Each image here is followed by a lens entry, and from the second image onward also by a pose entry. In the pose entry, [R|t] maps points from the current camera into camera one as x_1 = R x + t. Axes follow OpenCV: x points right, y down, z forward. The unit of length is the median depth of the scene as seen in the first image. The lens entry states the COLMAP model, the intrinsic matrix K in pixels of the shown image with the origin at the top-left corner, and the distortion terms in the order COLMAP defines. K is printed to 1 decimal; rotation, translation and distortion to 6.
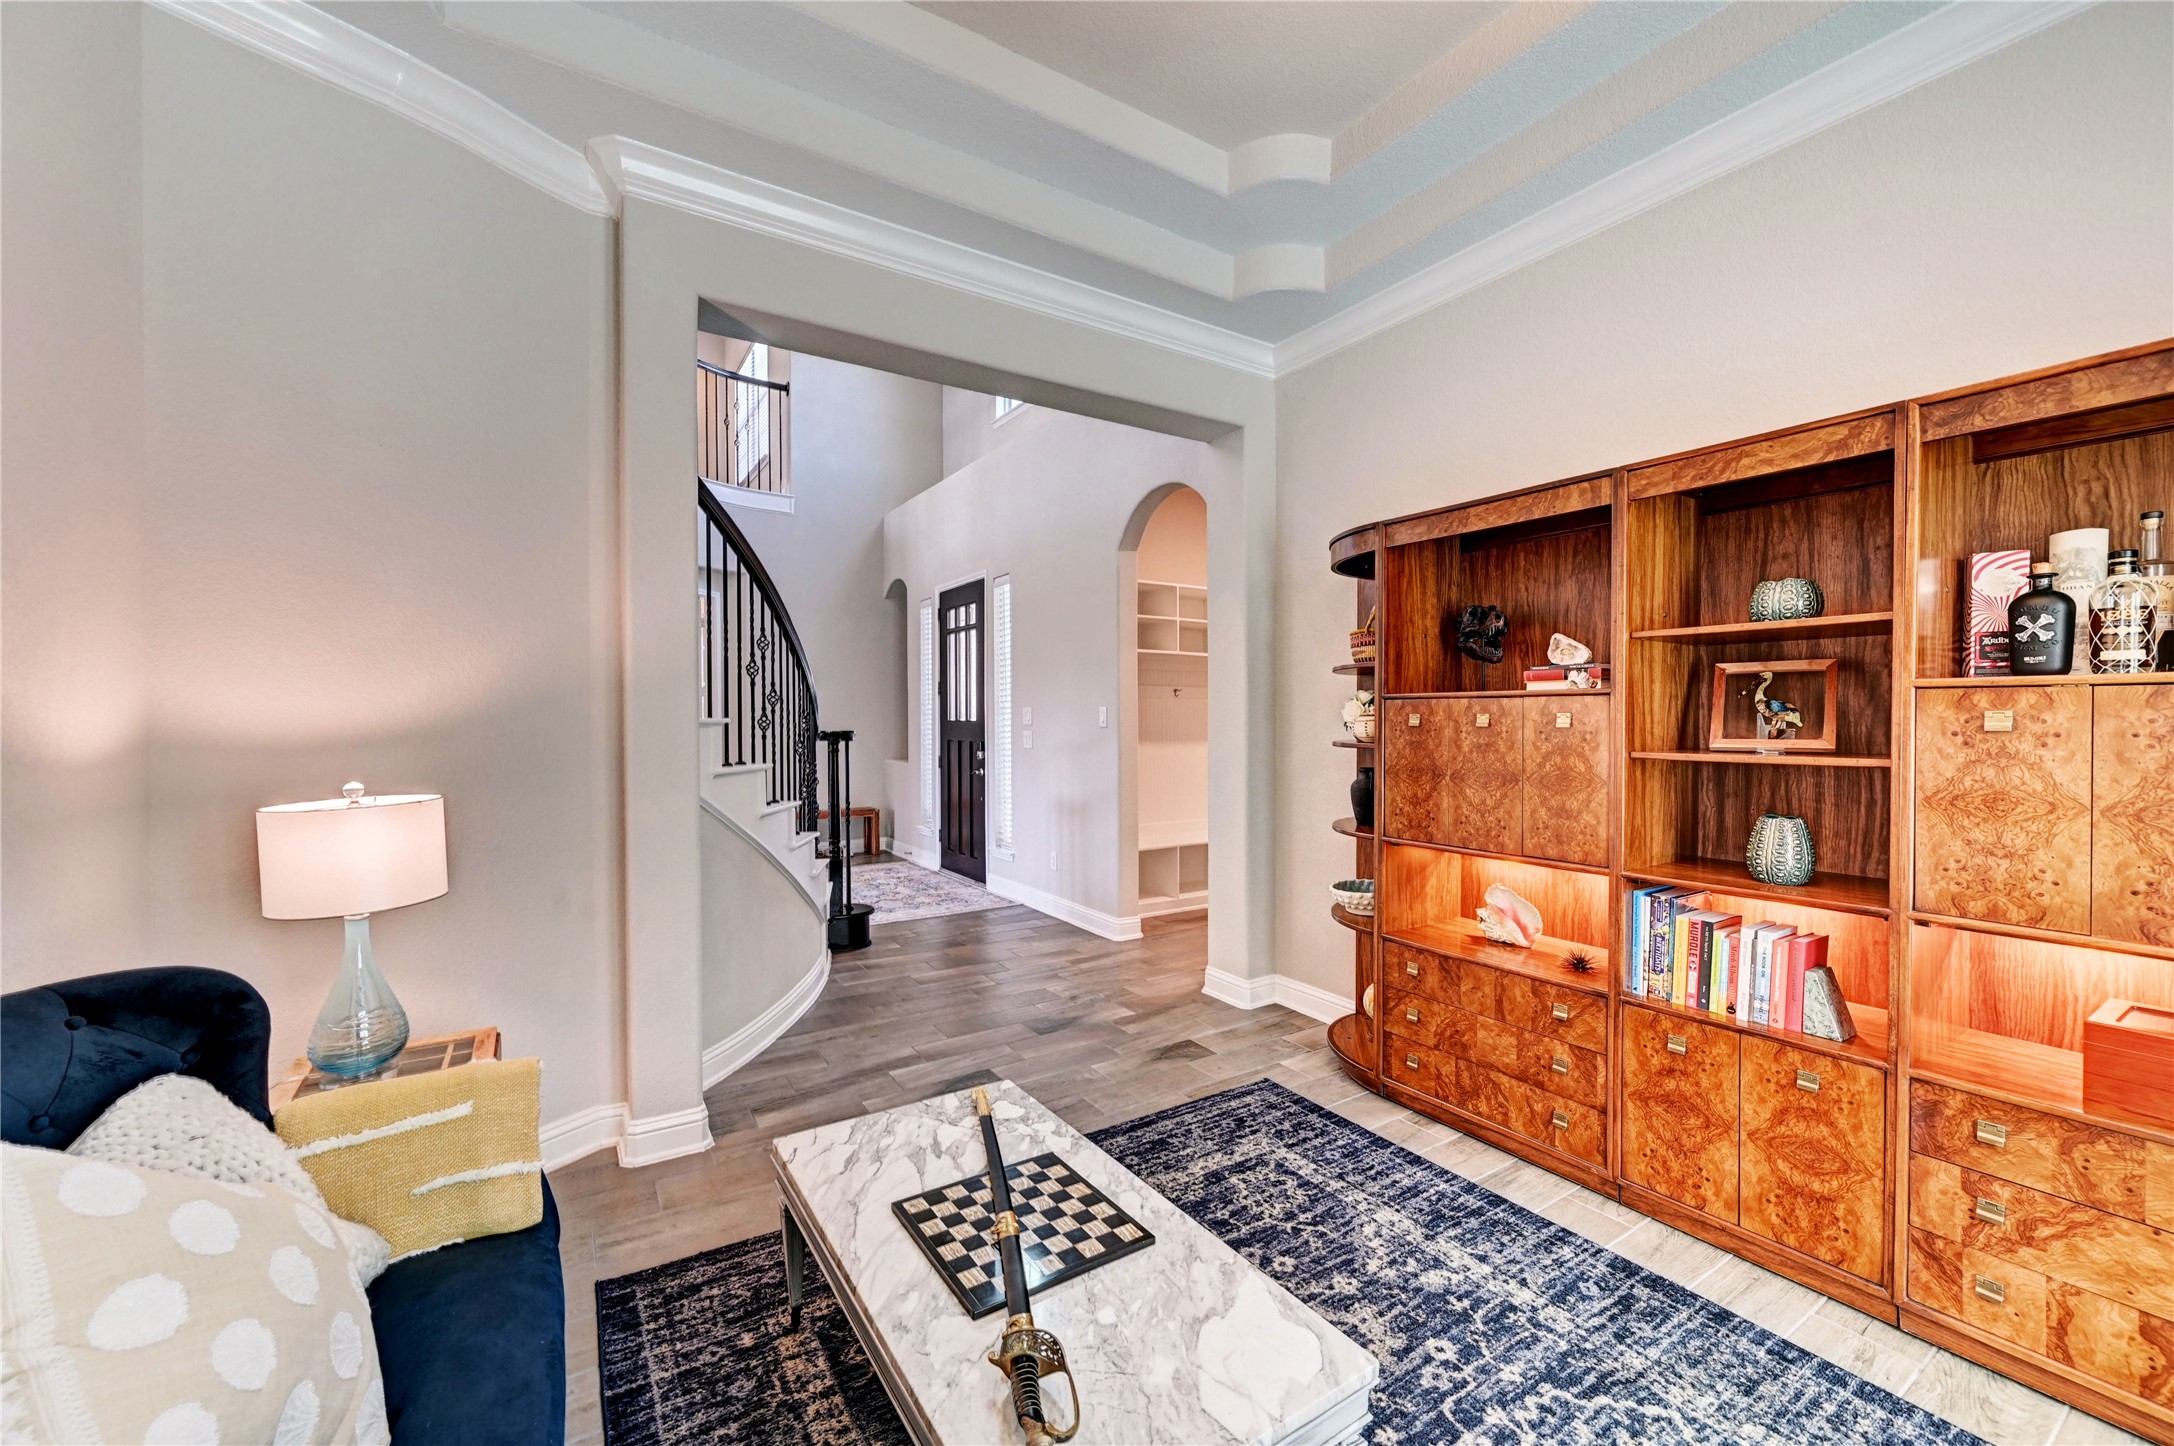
lens RADIAL K [[857.0, 0, 1085.3], [0, 857.0, 724.6], [0, 0, 1]] dist [-0.000153, -0.000080]
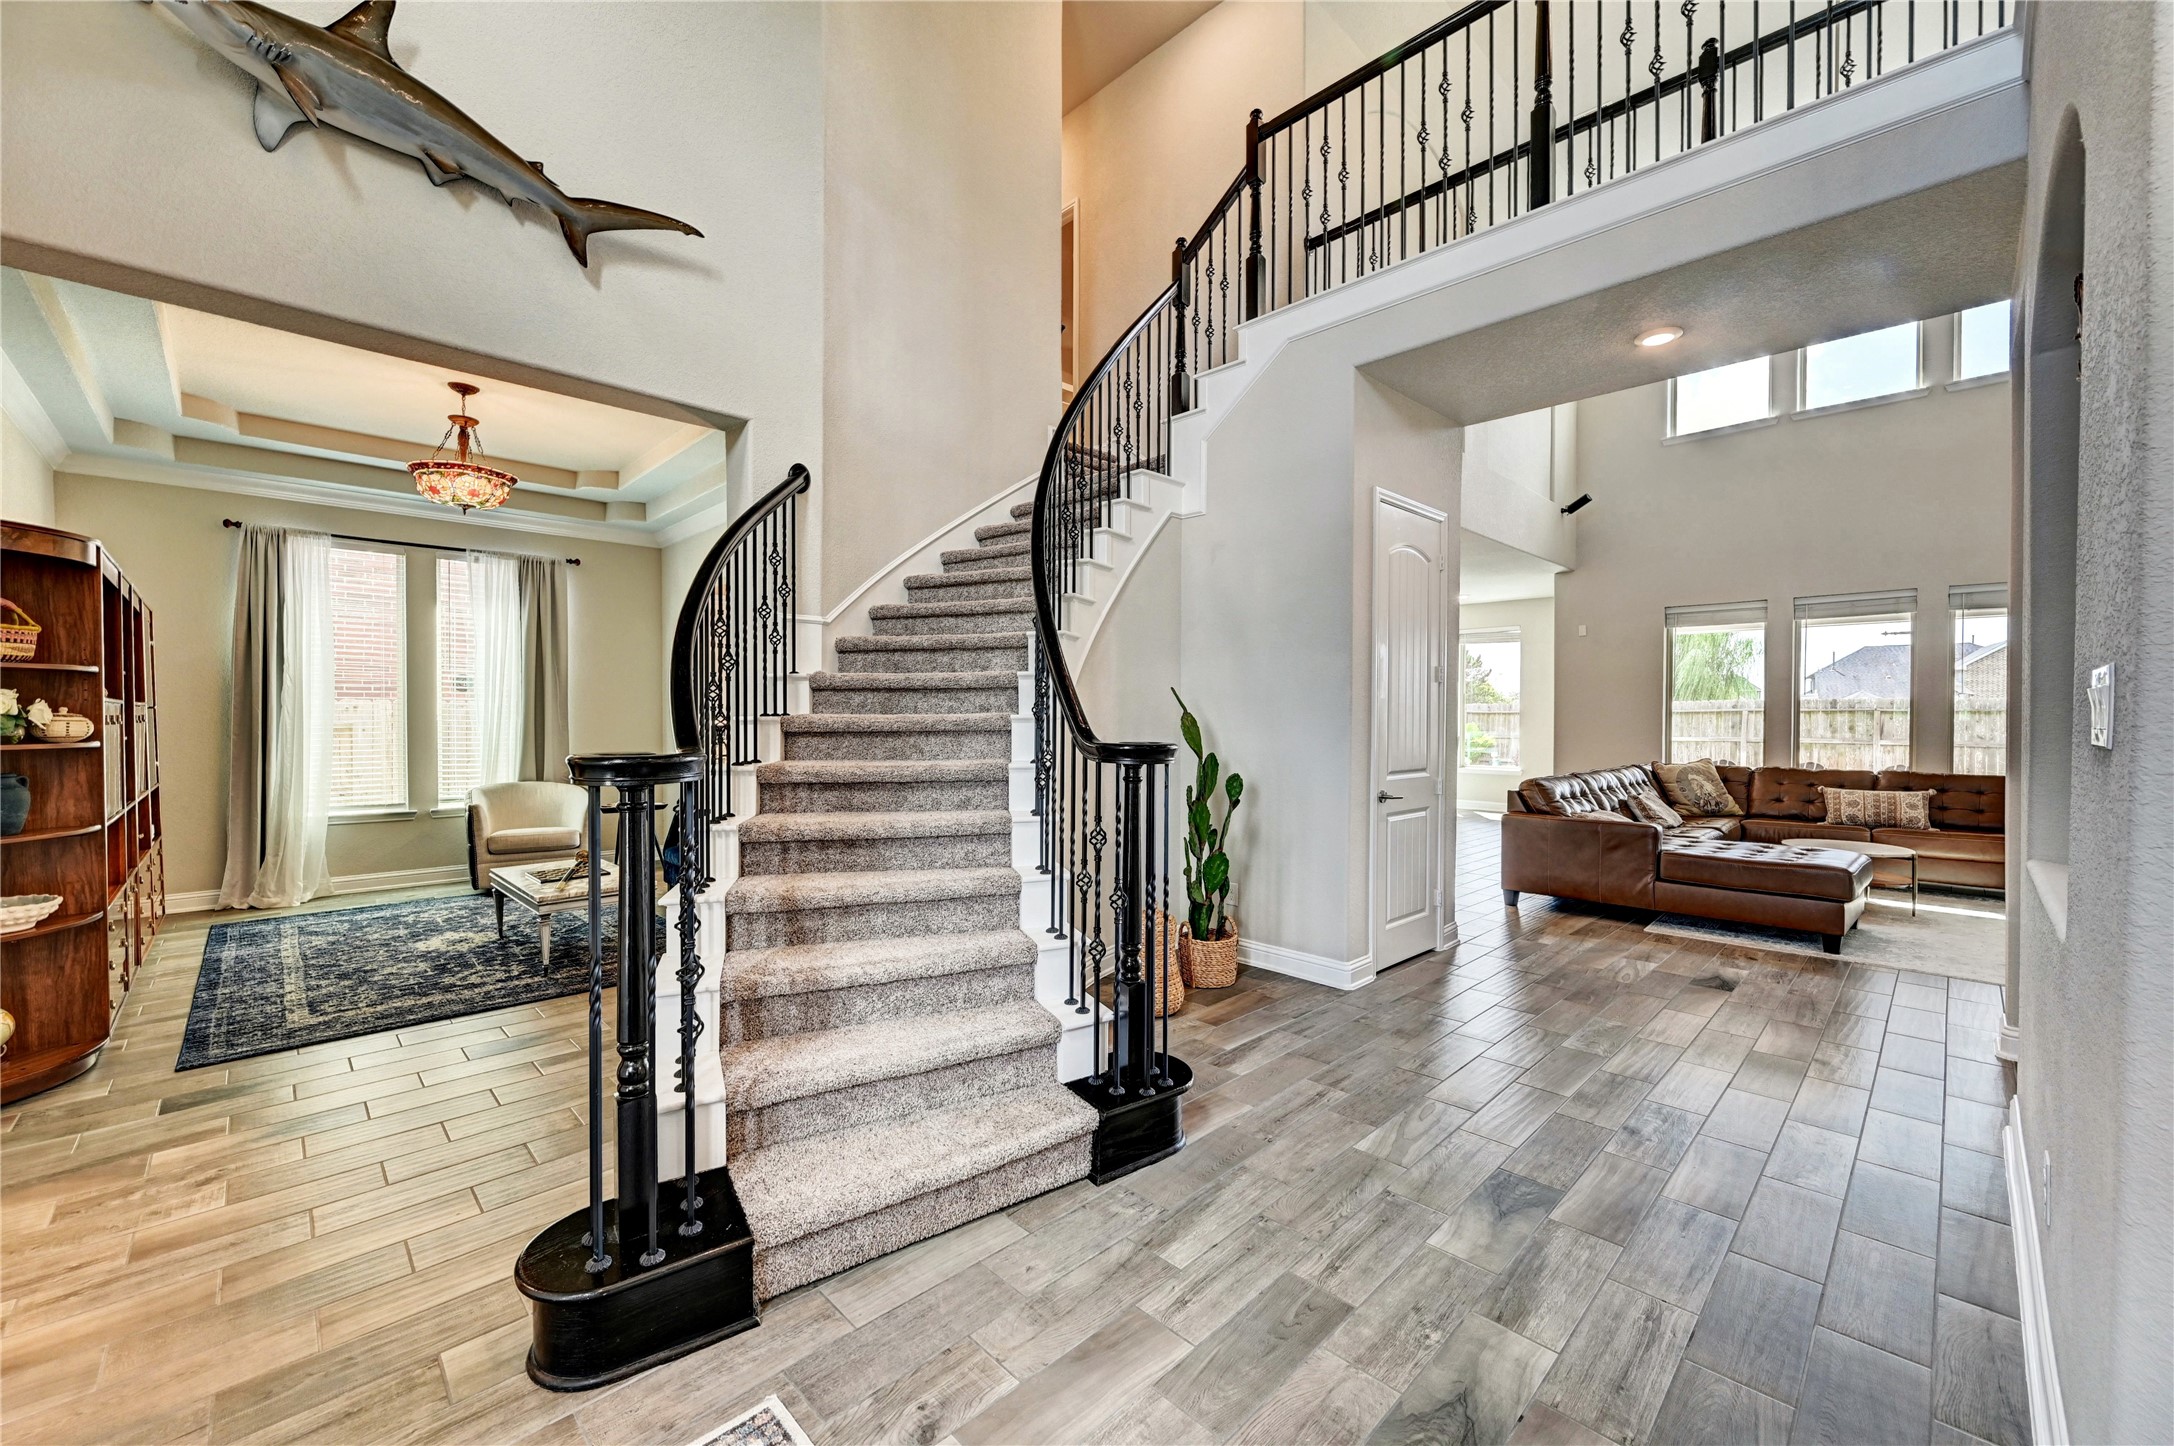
lens RADIAL K [[857.0, 0, 1085.4], [0, 857.0, 725.6], [0, 0, 1]] dist [-0.000153, -0.000080]
pose [[-0.980050, 0.000395, -0.198752, -0.738637], [-0.005117, 0.999616, 0.027219, -0.043030], [0.198686, 0.027693, -0.979672, 2.482595]]
